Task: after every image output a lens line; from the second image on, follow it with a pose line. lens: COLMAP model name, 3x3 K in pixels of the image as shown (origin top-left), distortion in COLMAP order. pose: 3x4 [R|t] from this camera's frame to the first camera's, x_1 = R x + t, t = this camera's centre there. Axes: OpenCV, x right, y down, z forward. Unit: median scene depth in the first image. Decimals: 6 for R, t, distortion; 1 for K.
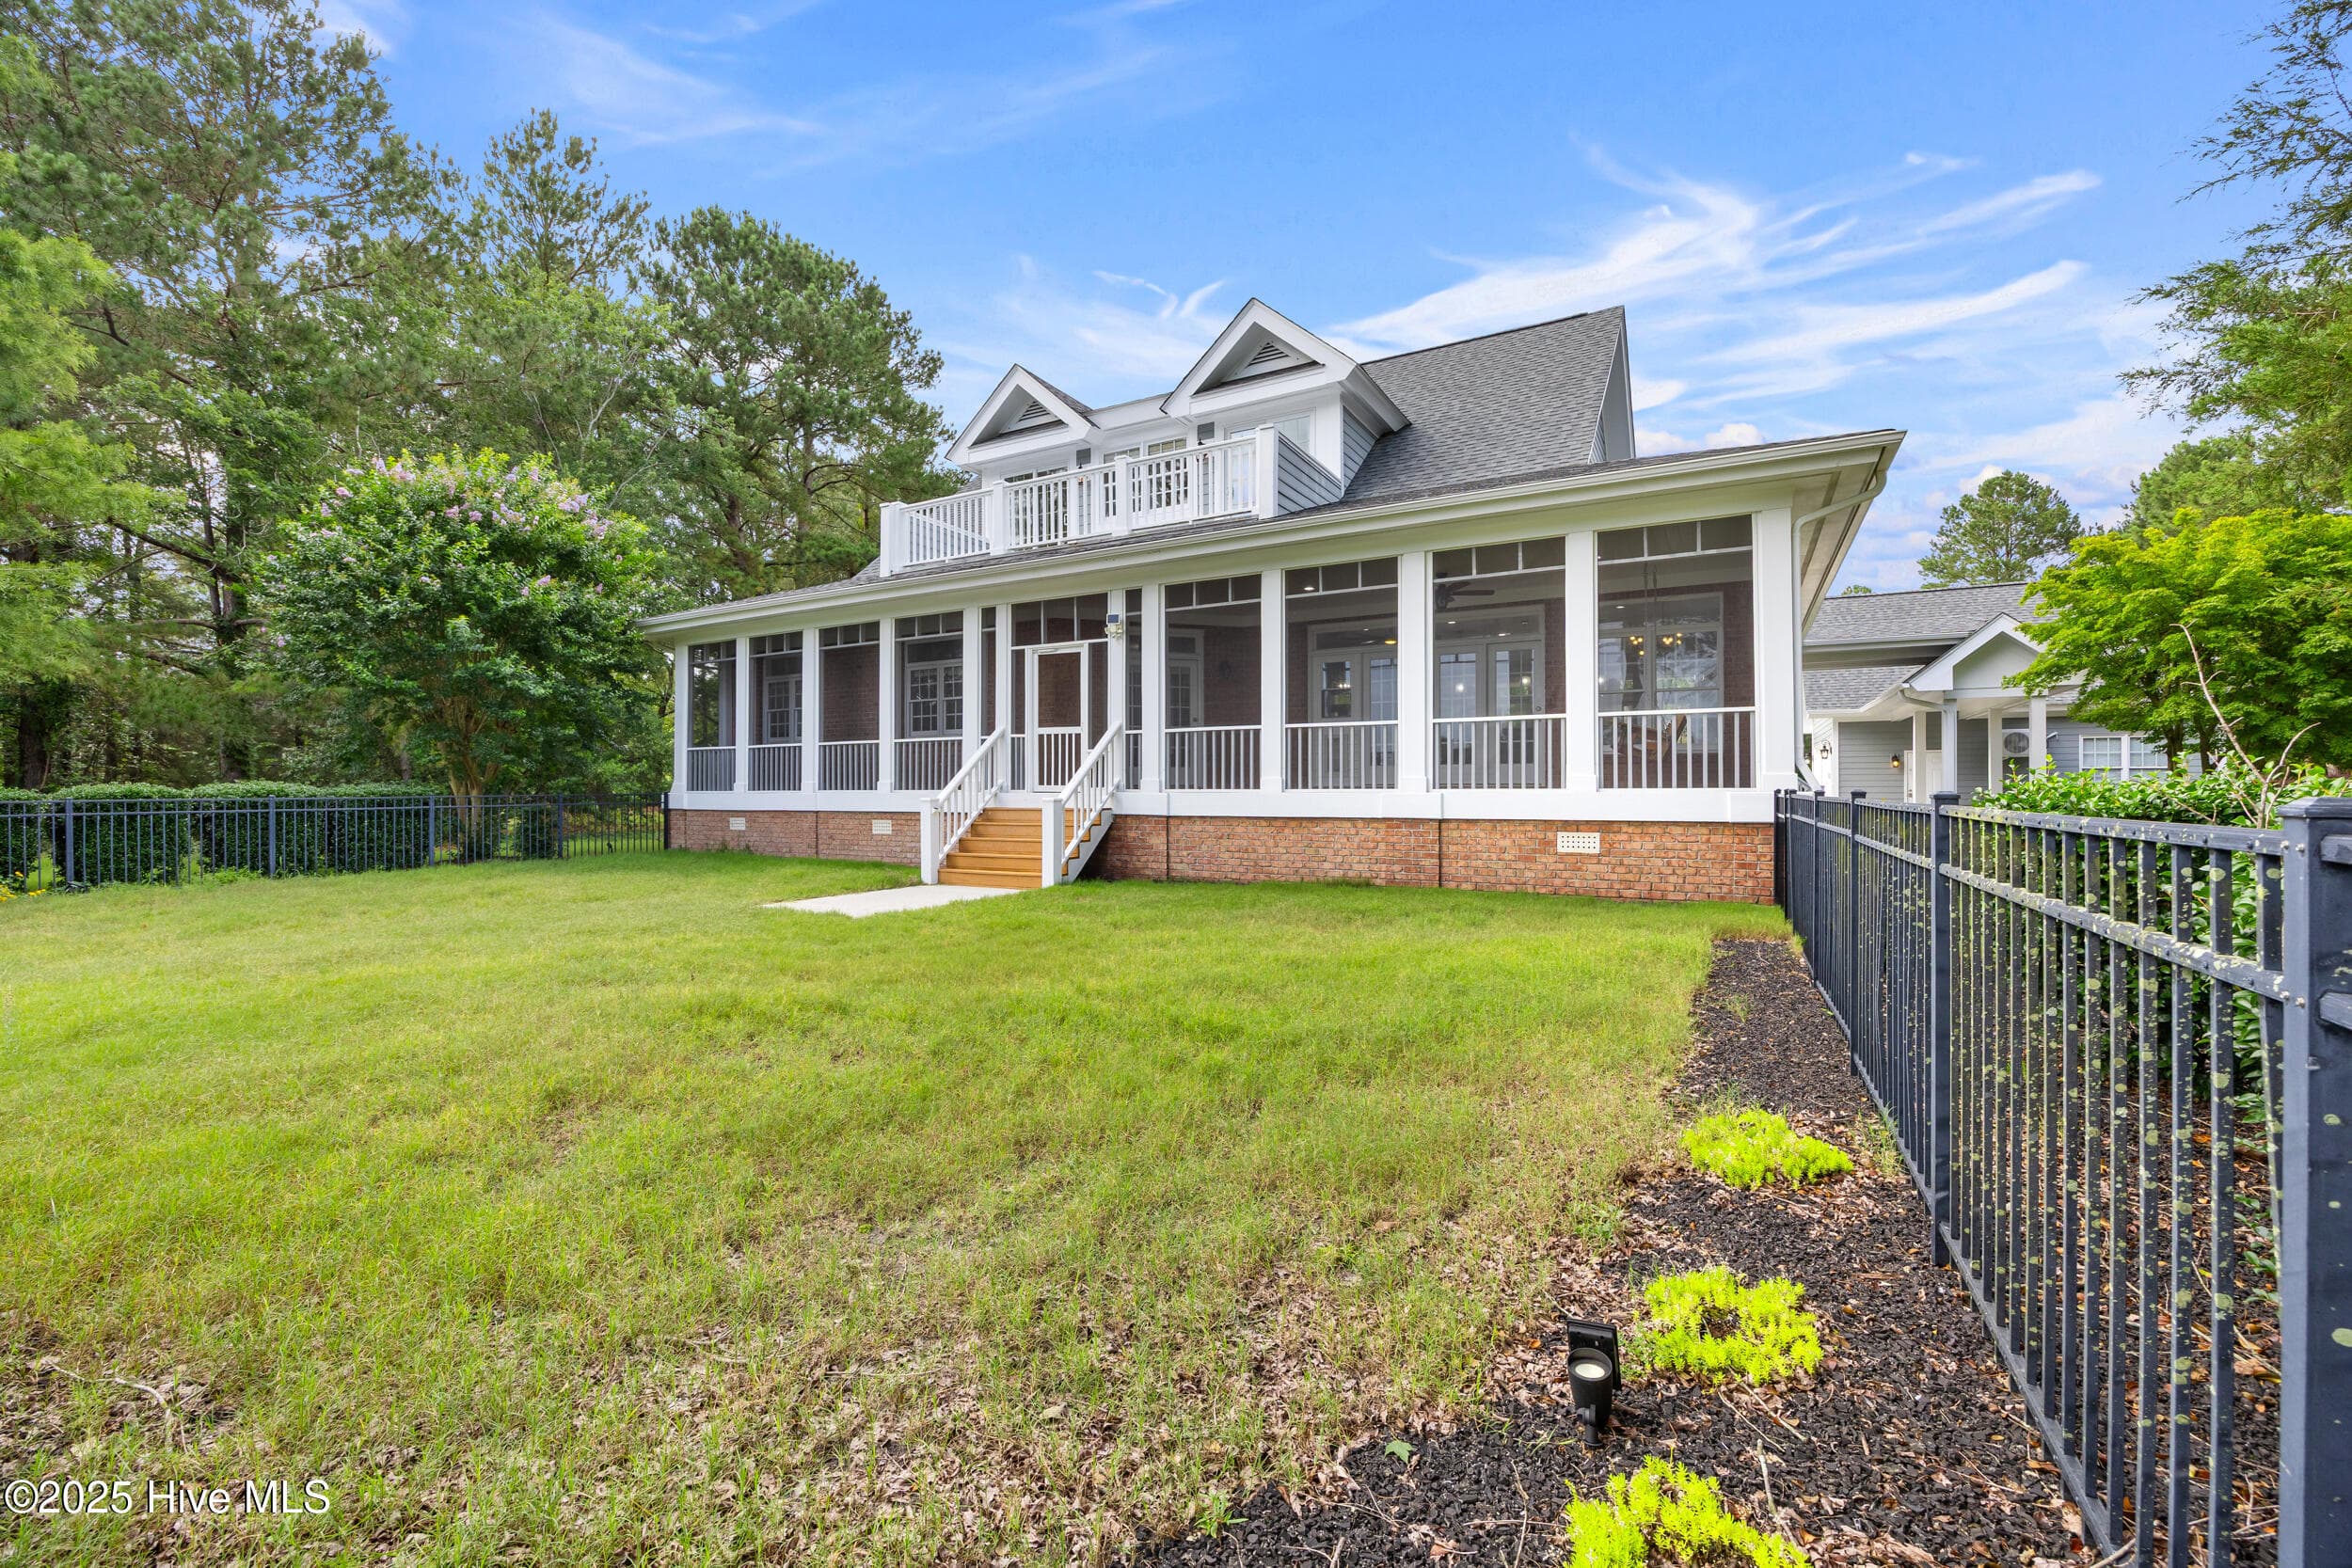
lens RADIAL K [[971.7, 0, 1174.7], [0, 971.7, 793.6], [0, 0, 1]] dist [-0.016052, -0.000059]
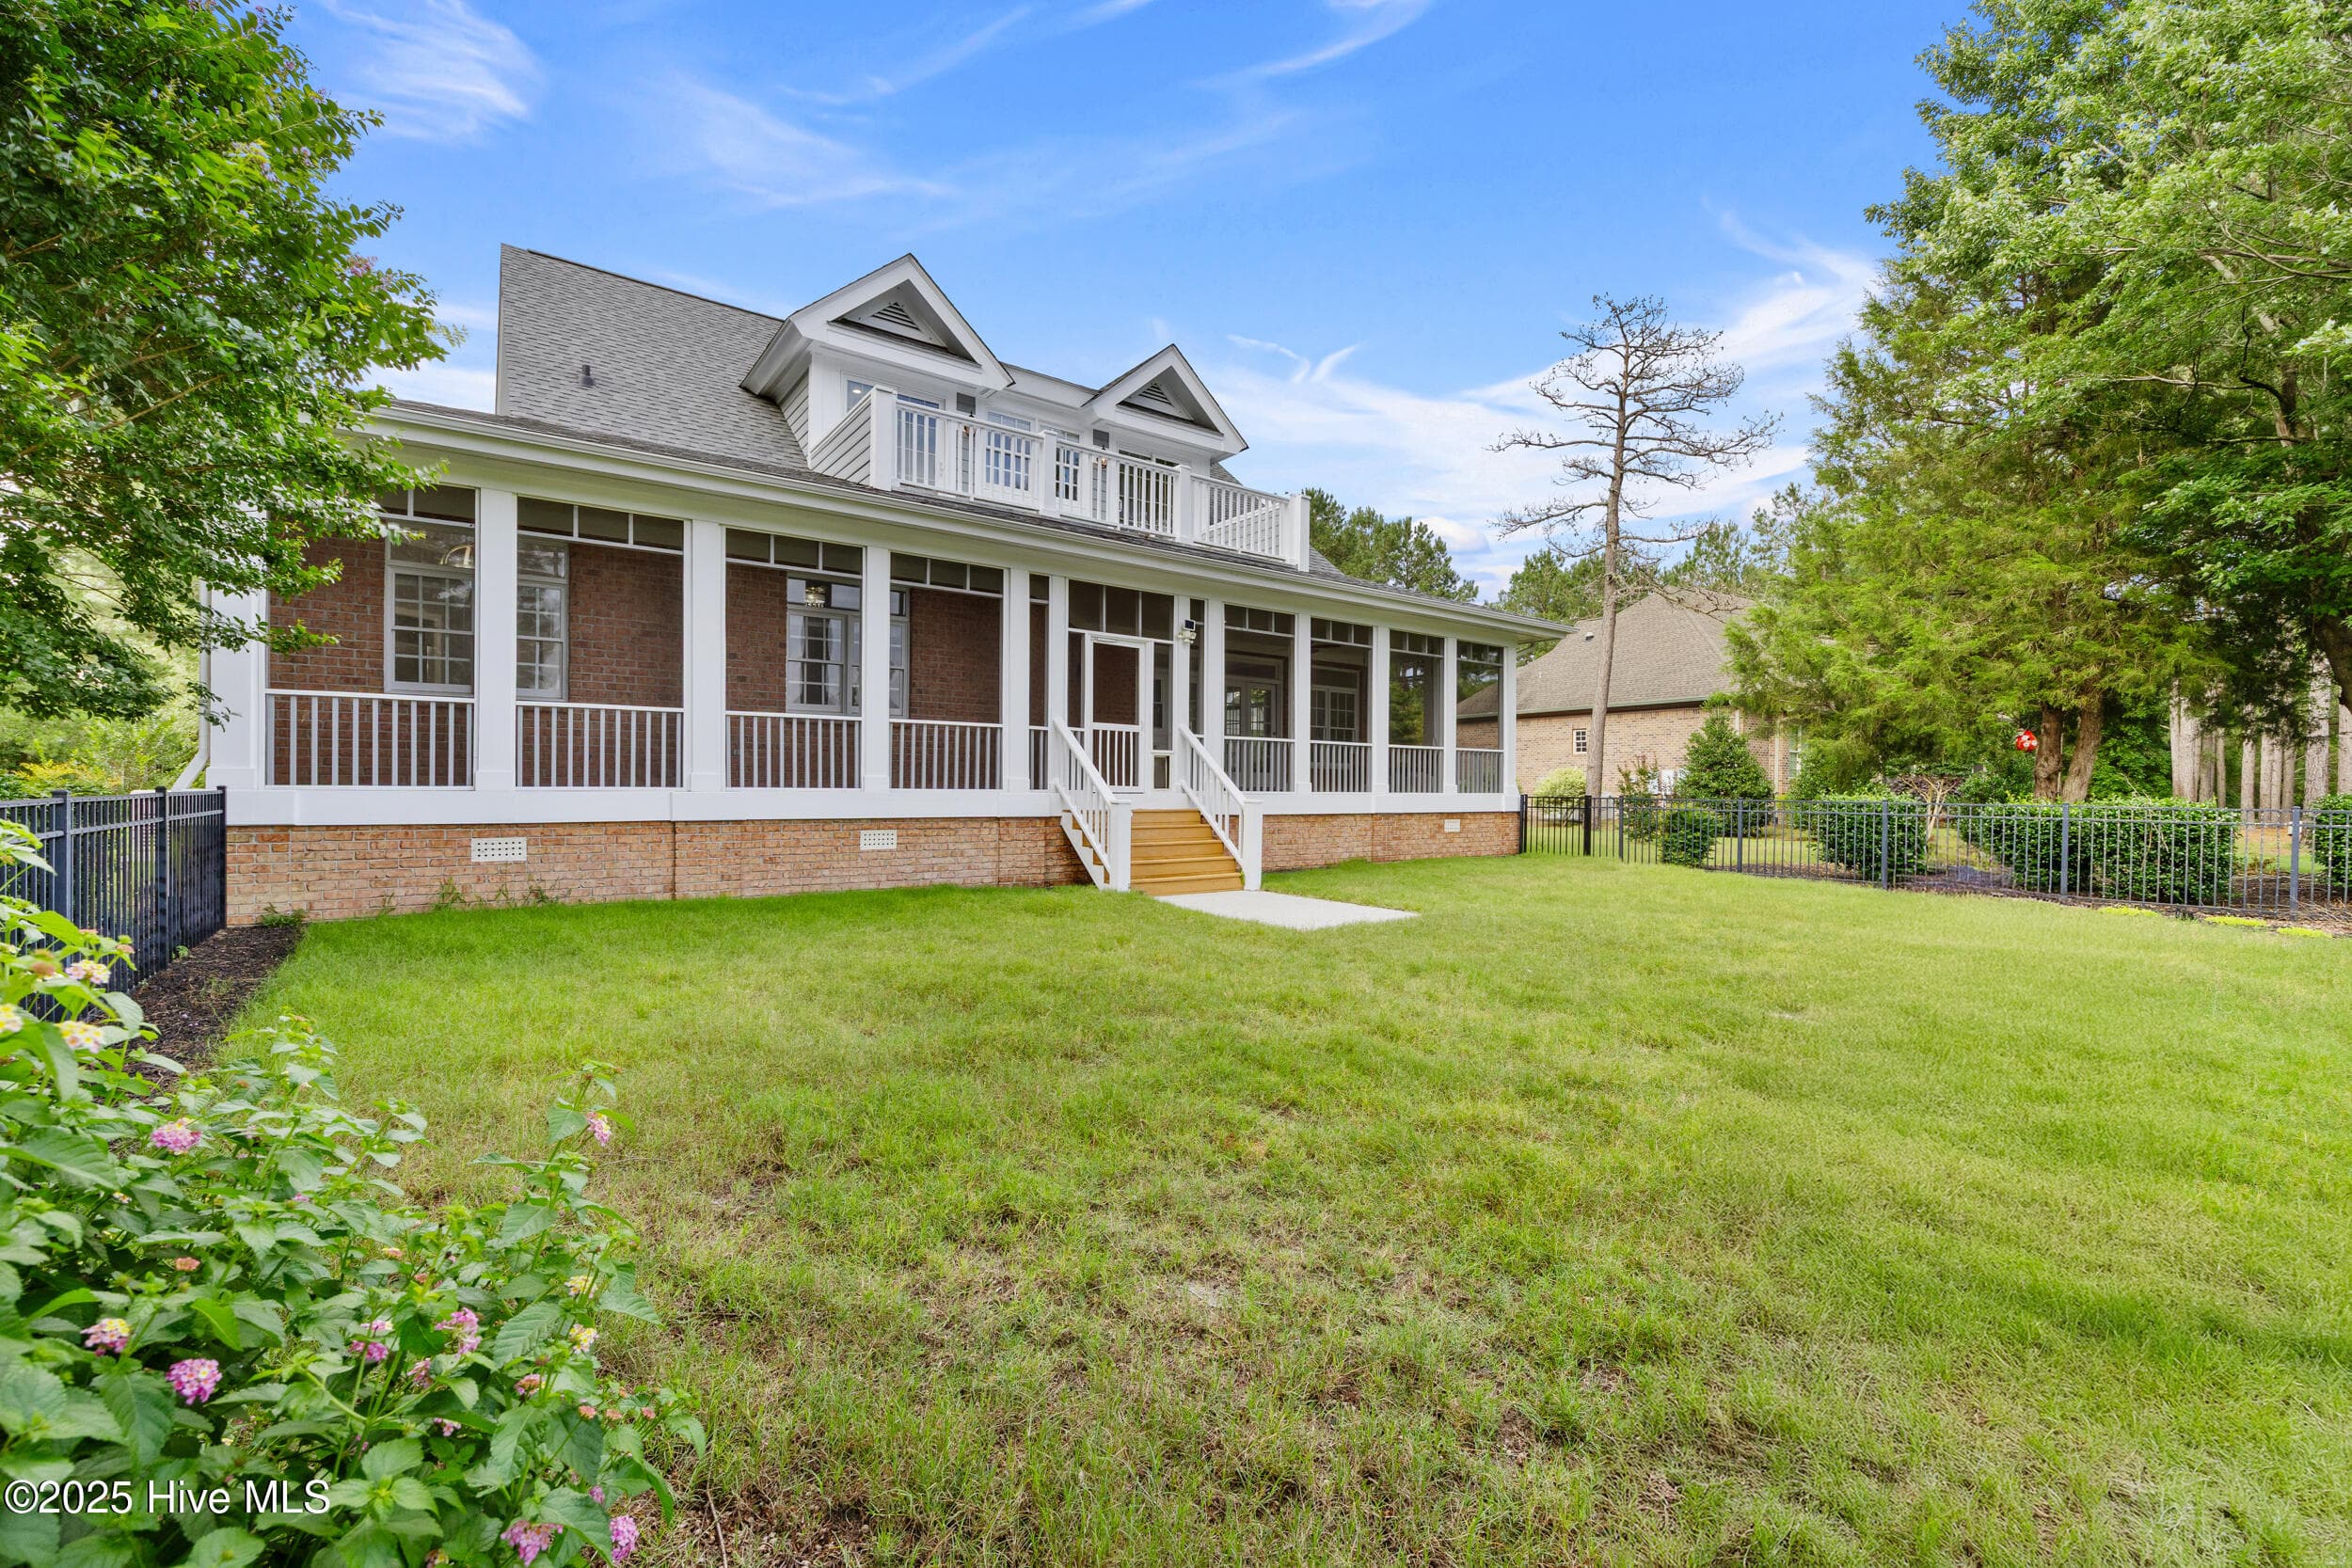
lens RADIAL K [[993.9, 0, 1188.6], [0, 993.9, 790.9], [0, 0, 1]] dist [-0.025243, -0.000012]
pose [[0.388561, 0.005362, 0.921407, -0.975254], [-0.004250, 0.999983, -0.004027, 0.000103], [-0.921413, -0.002351, 0.388578, 0.560829]]
